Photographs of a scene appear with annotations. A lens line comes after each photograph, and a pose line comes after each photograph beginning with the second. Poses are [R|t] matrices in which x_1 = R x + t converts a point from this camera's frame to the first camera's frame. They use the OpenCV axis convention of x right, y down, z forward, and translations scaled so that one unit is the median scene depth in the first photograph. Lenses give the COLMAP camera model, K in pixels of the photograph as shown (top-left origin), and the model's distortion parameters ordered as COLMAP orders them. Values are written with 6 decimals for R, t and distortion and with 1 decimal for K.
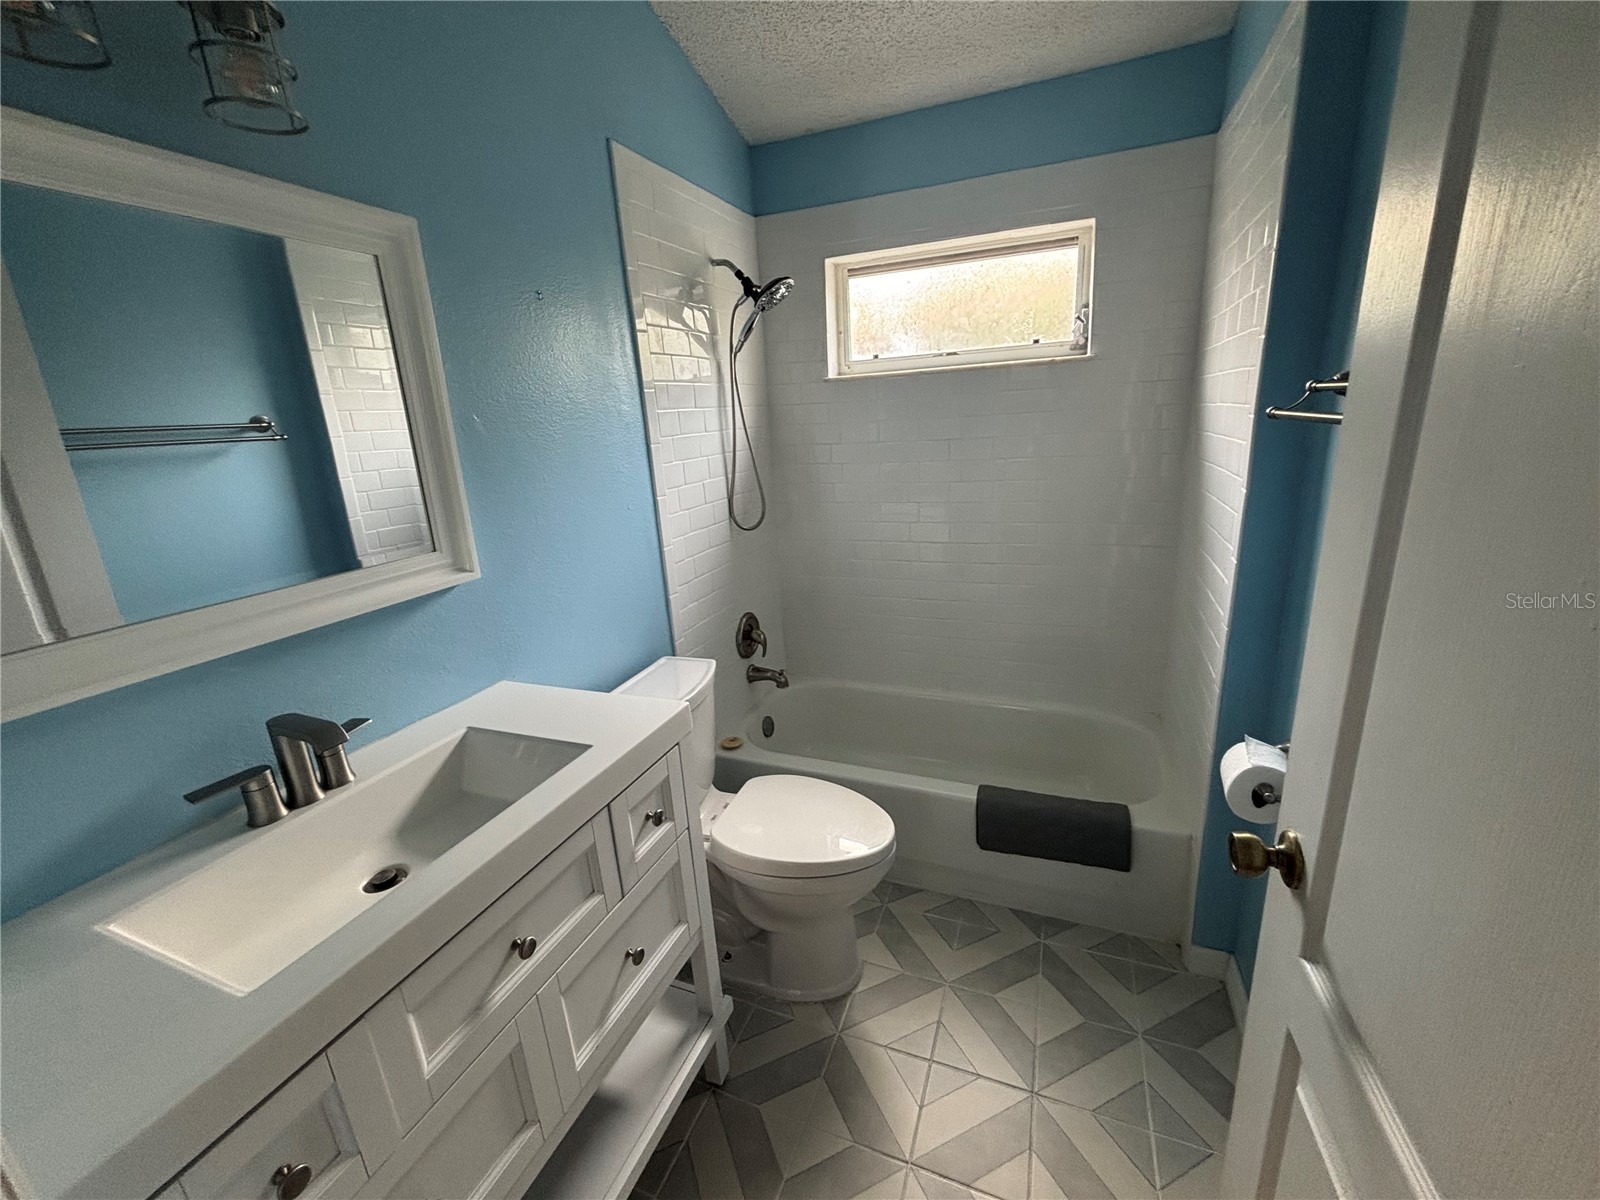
lens RADIAL K [[643.3, 0, 798.1], [0, 643.3, 596.3], [0, 0, 1]] dist [-0.000396, -0.000100]
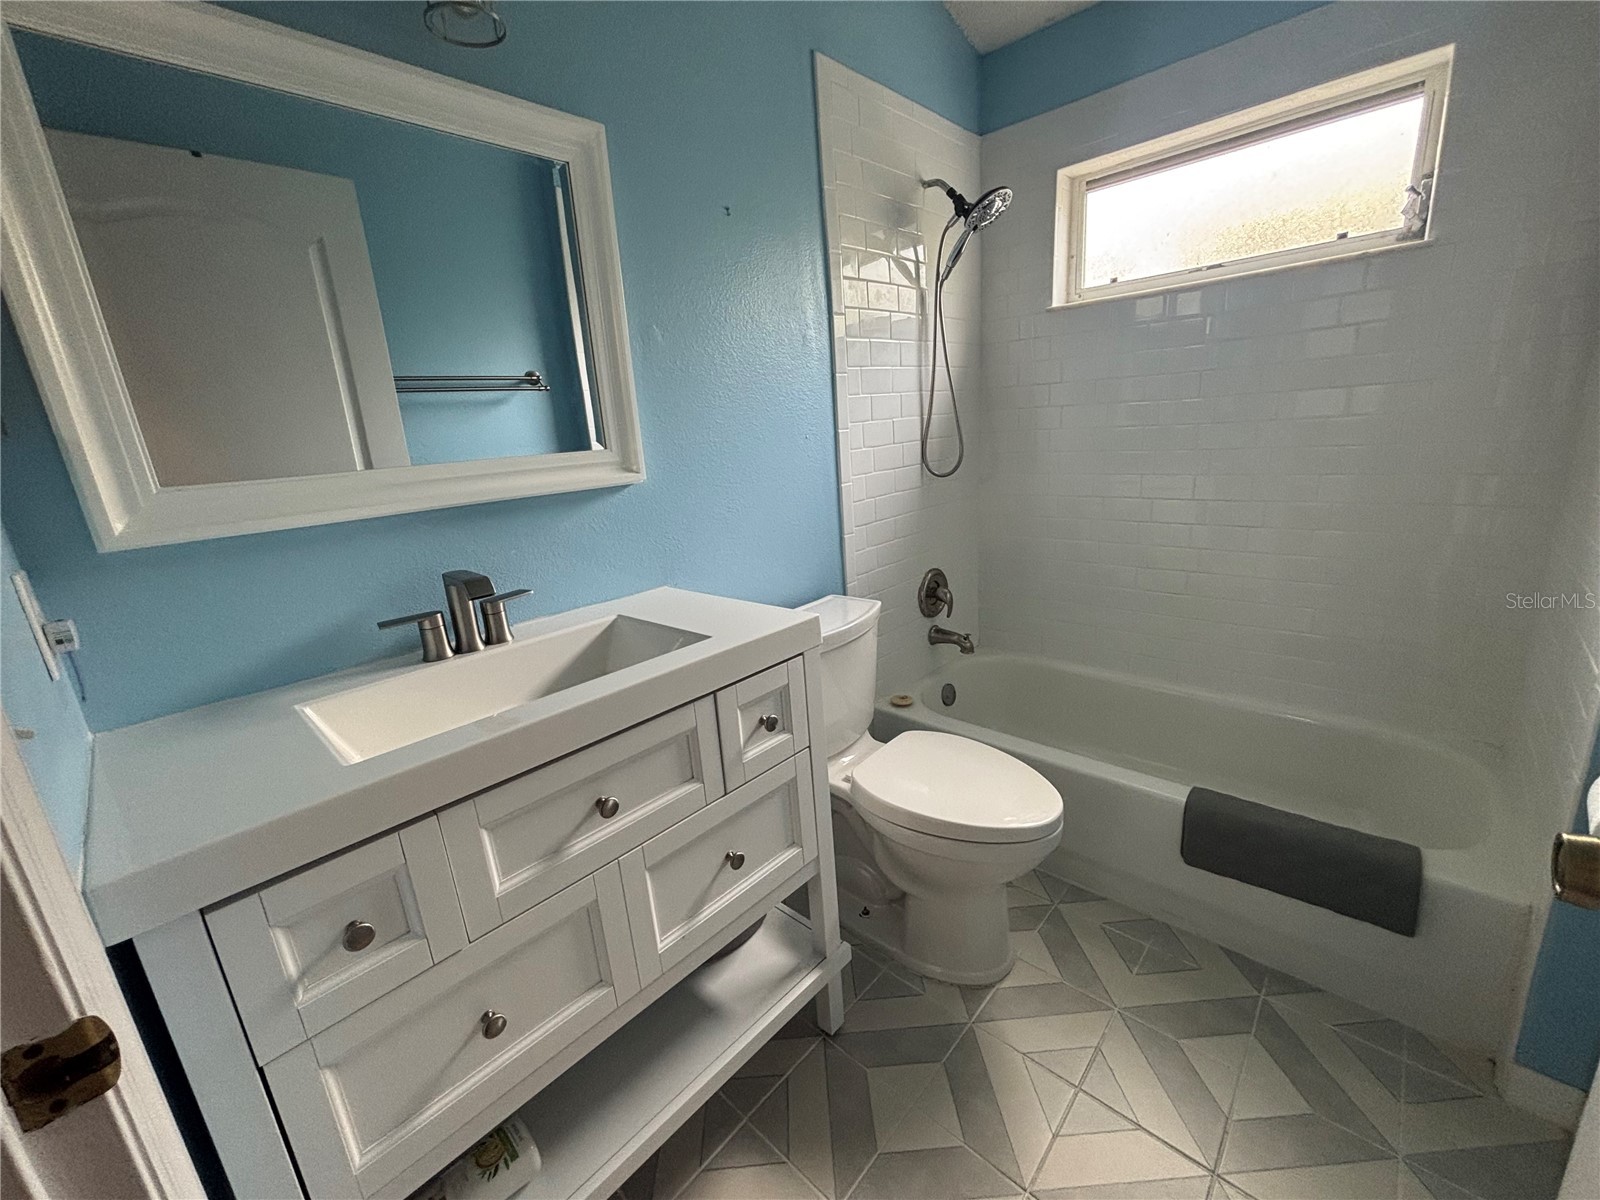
lens RADIAL K [[643.3, 0, 801.5], [0, 643.3, 599.2], [0, 0, 1]] dist [-0.000396, -0.000100]
pose [[0.934817, 0.084904, -0.344831, 0.092125], [-0.081950, 0.996367, 0.023165, 0.091835], [0.345545, 0.006604, 0.938379, 0.084085]]
